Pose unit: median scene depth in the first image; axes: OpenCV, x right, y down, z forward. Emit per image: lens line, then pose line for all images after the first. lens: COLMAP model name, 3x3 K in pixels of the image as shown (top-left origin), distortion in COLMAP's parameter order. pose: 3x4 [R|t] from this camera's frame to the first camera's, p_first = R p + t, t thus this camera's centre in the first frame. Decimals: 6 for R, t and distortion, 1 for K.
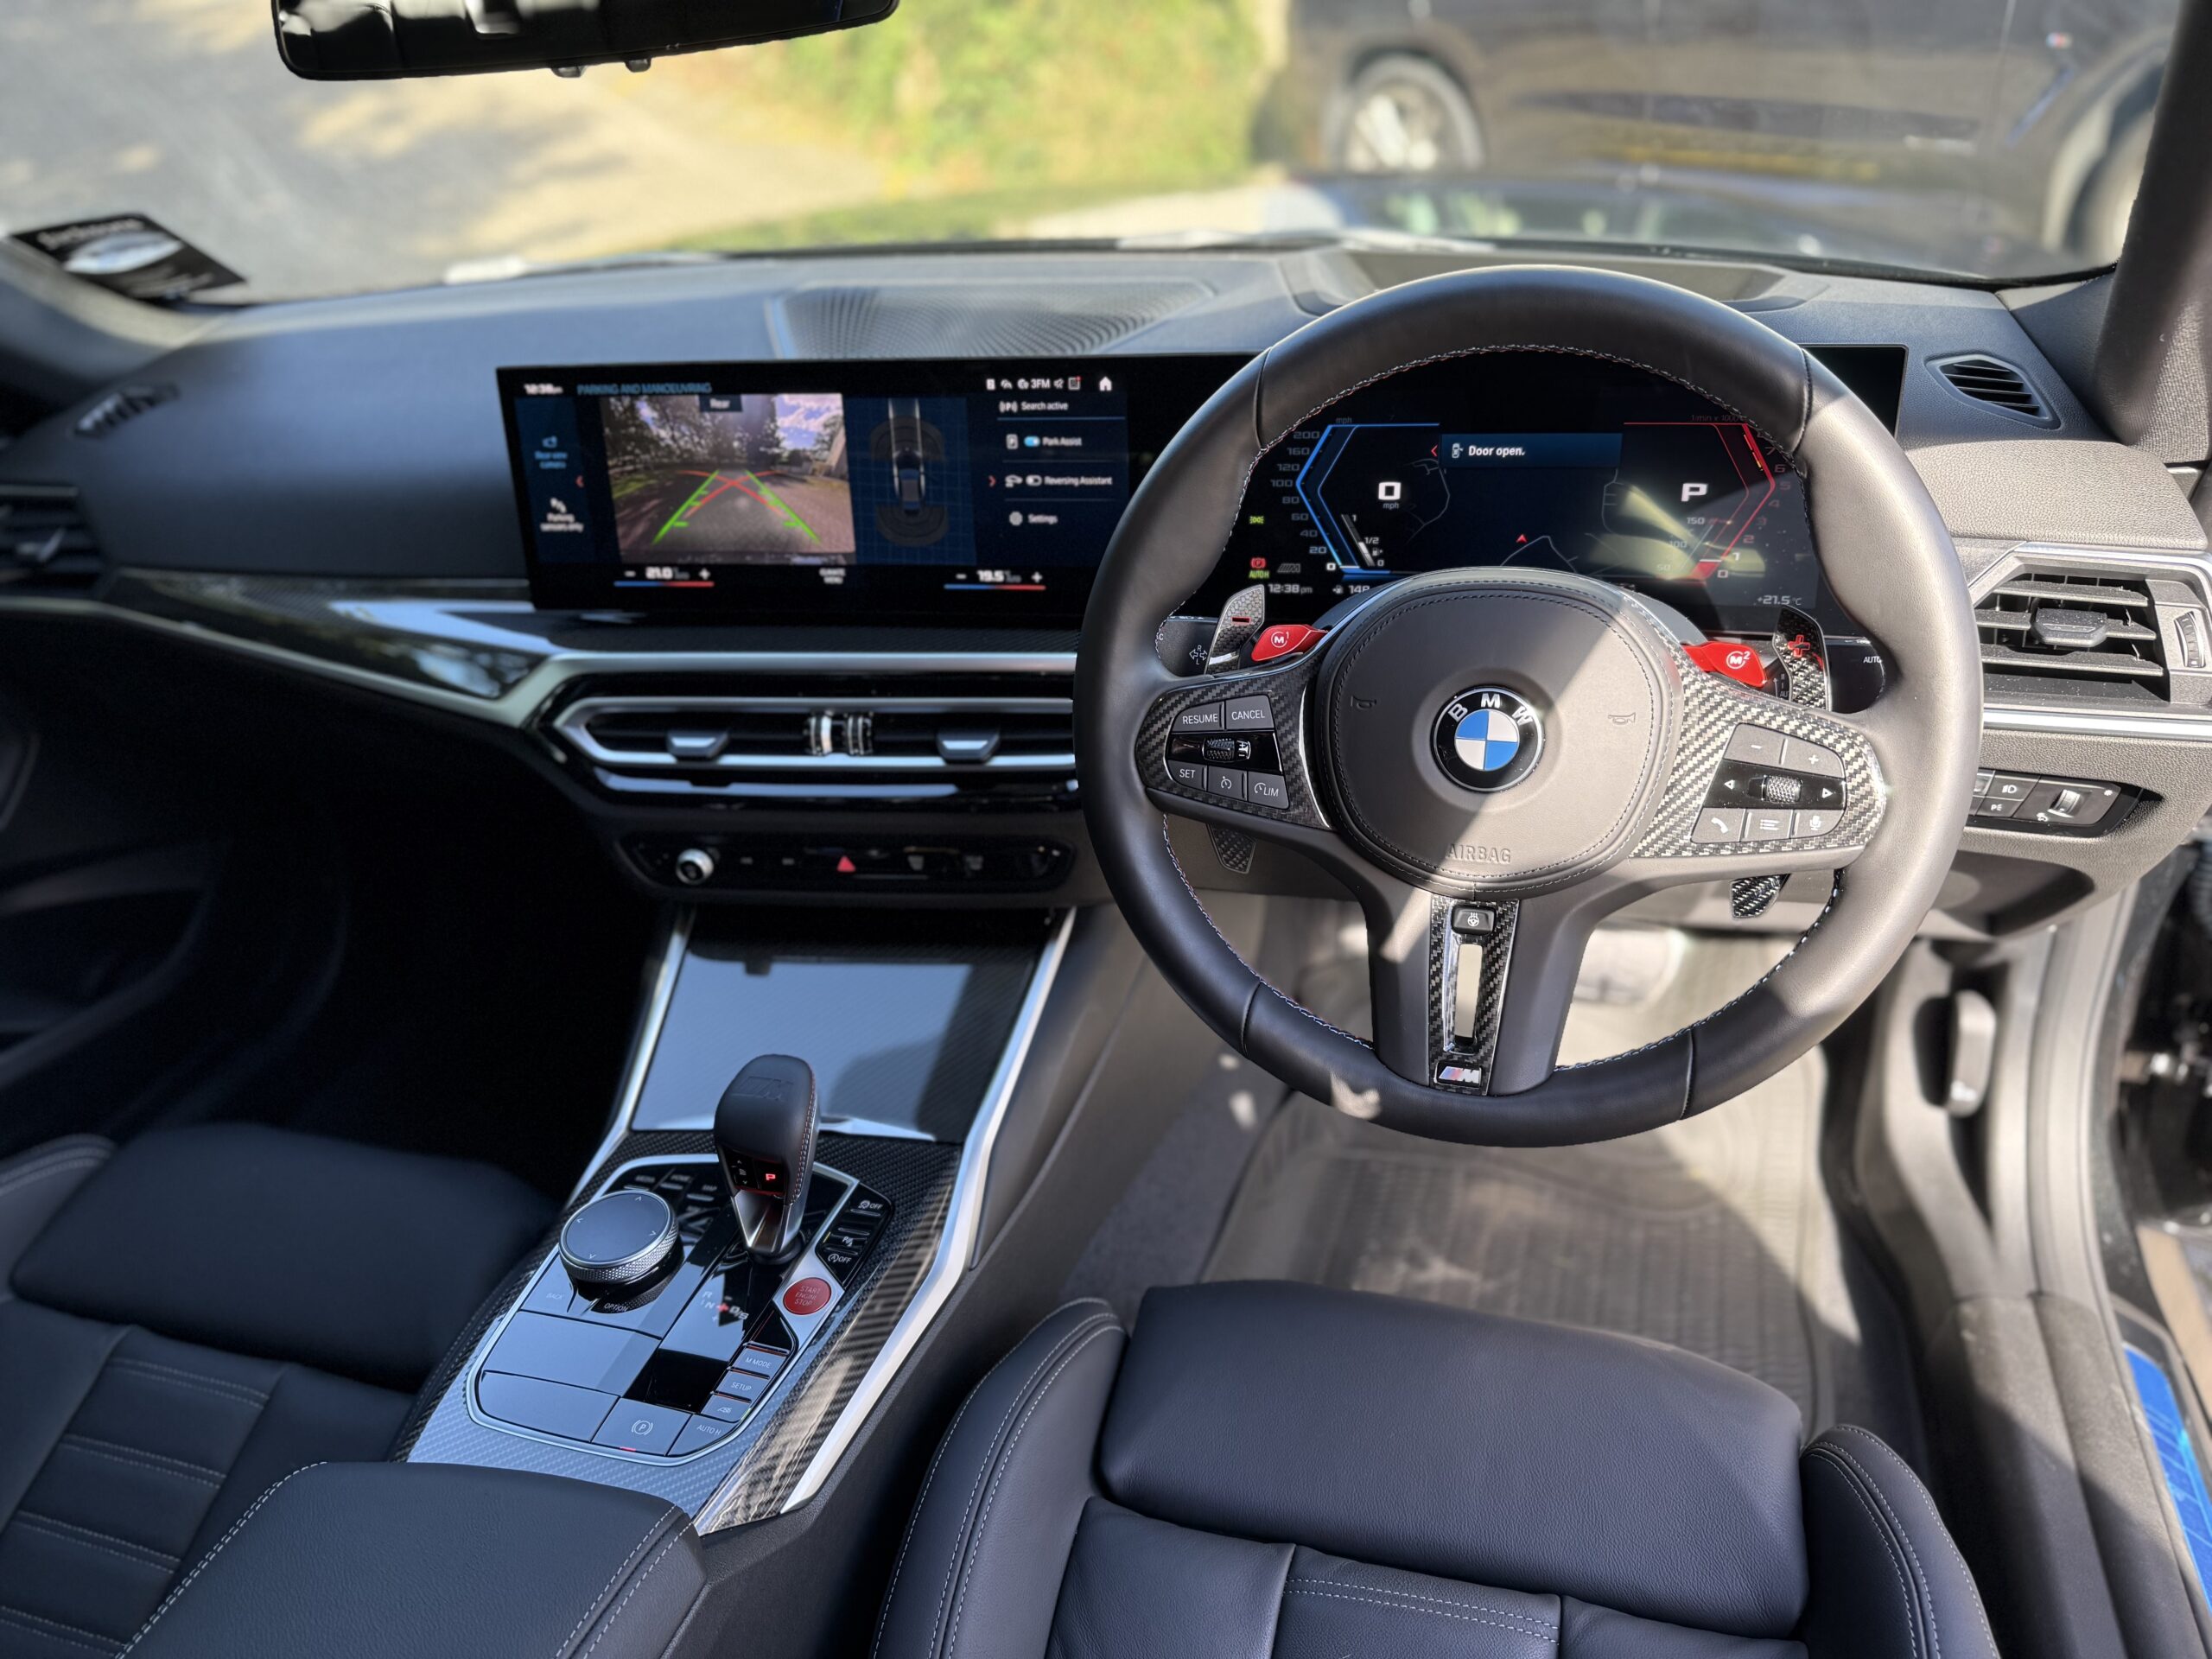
lens RADIAL K [[1551.5, 0, 1106.0], [0, 1551.5, 829.5], [0, 0, 1]] dist [0.091302, -0.132195]
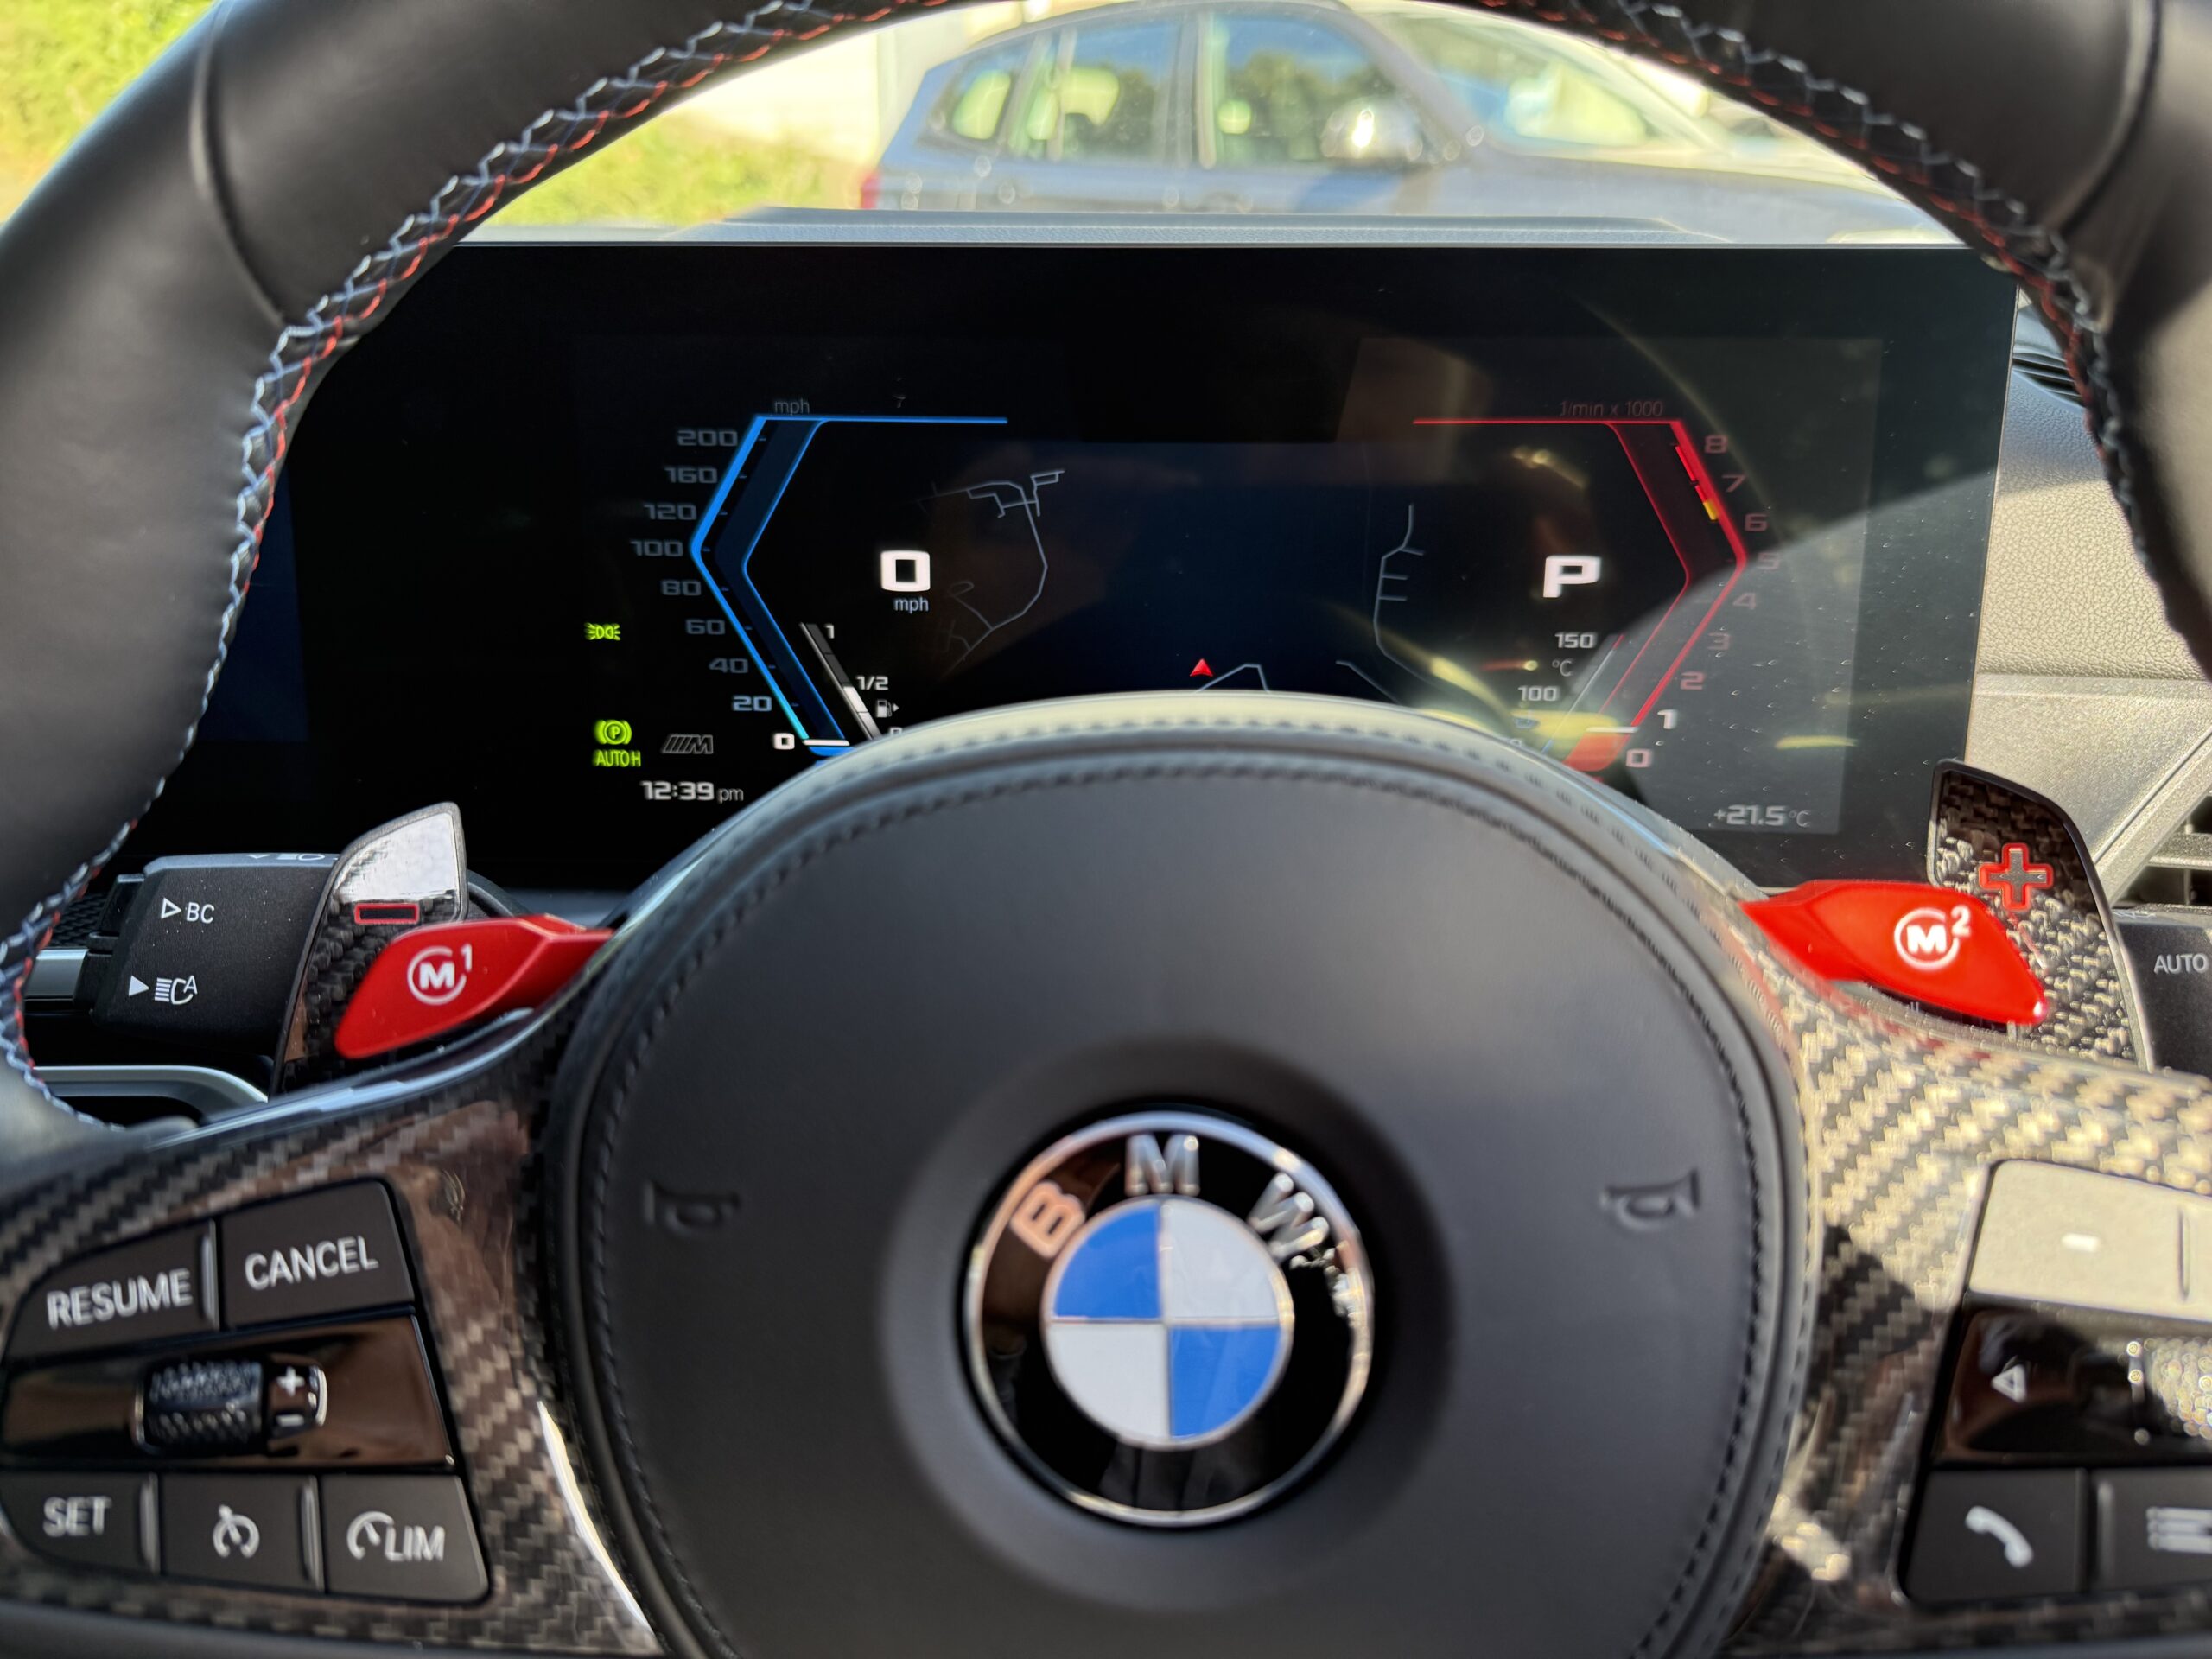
lens RADIAL K [[1551.5, 0, 1106.0], [0, 1551.5, 829.5], [0, 0, 1]] dist [0.091302, -0.132195]
pose [[0.981856, -0.067907, 0.177053, 0.192457], [0.091038, 0.987847, -0.125976, -0.105839], [-0.166347, 0.139809, 0.976106, 0.729894]]
